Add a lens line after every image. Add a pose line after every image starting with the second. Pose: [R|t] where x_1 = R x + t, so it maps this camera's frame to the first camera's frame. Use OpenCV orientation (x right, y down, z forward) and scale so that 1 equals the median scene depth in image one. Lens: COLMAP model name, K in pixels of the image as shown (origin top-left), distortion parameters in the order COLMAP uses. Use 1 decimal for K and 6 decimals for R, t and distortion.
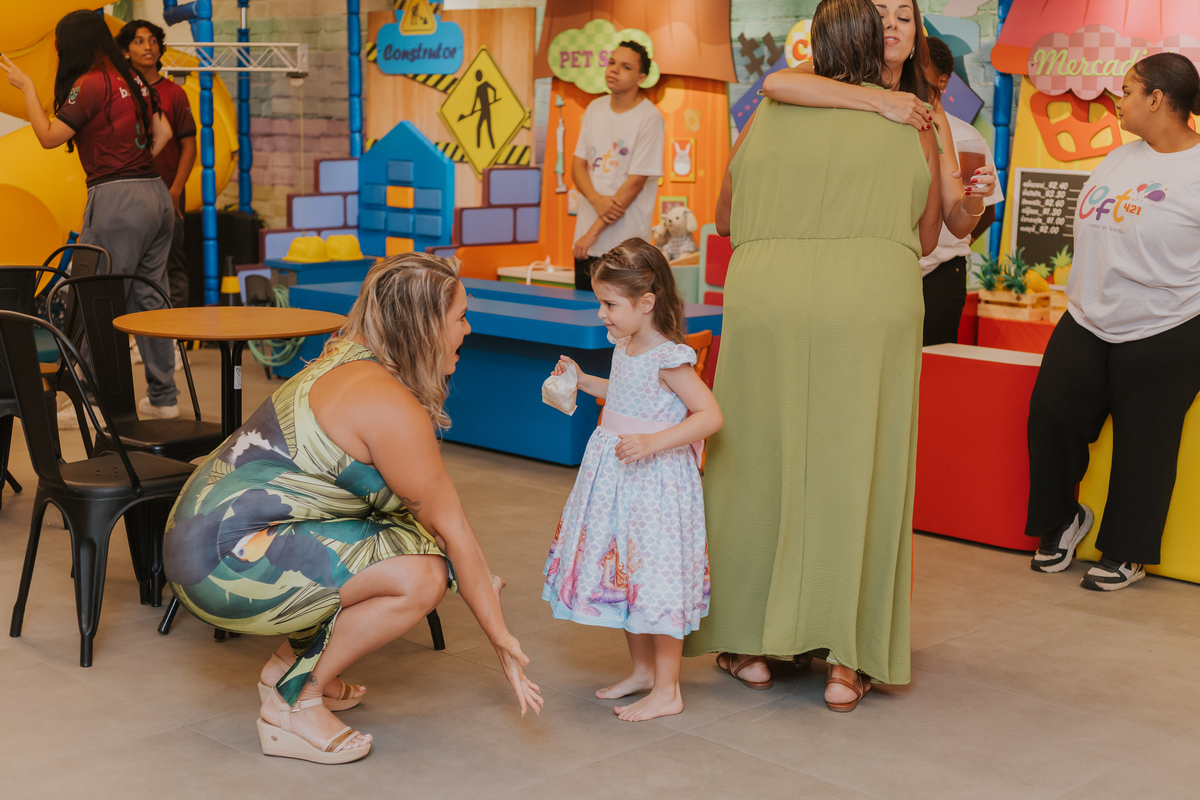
lens RADIAL K [[1720.2, 0, 599.4], [0, 1720.2, 401.3], [0, 0, 1]] dist [0.028862, 0.000000]
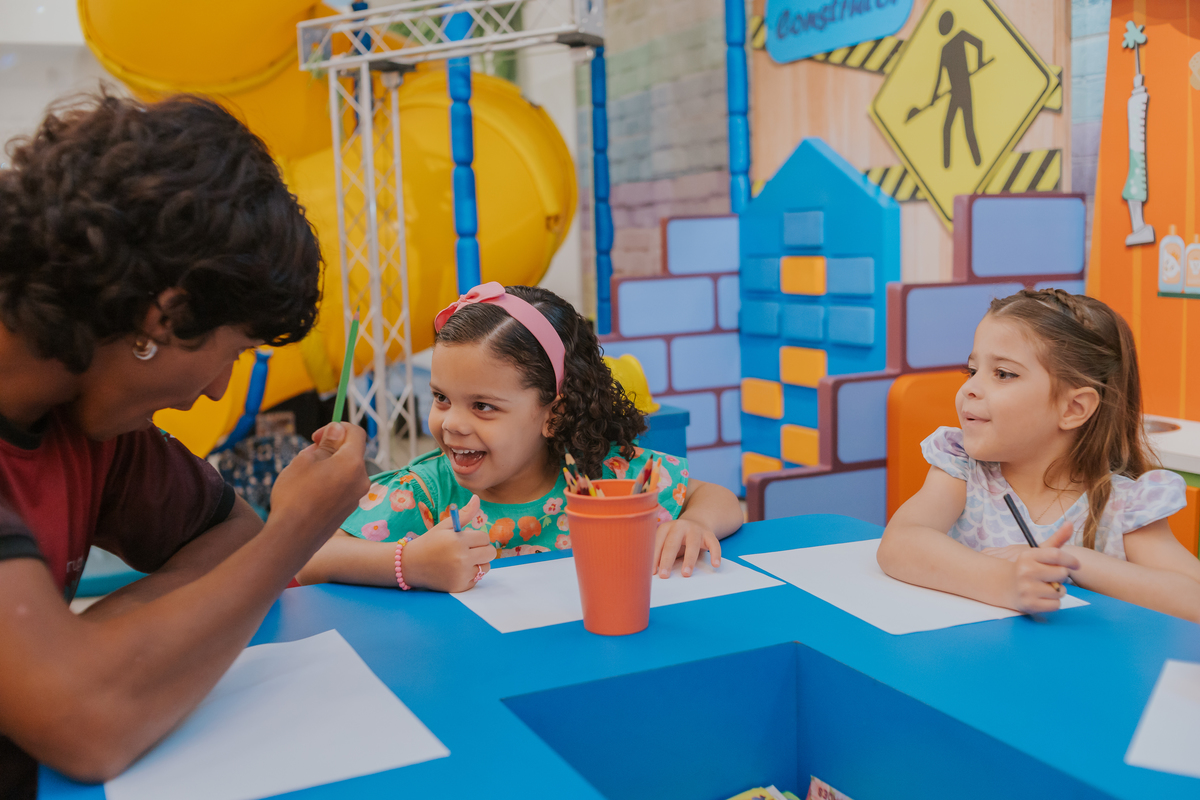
lens RADIAL K [[1182.6, 0, 597.9], [0, 1182.6, 399.6], [0, 0, 1]] dist [-0.080420, 0.000000]
pose [[0.933412, -0.002034, -0.358801, -0.042240], [-0.011383, 0.999313, -0.035276, -0.065916], [0.358626, 0.037011, 0.932747, 0.637140]]
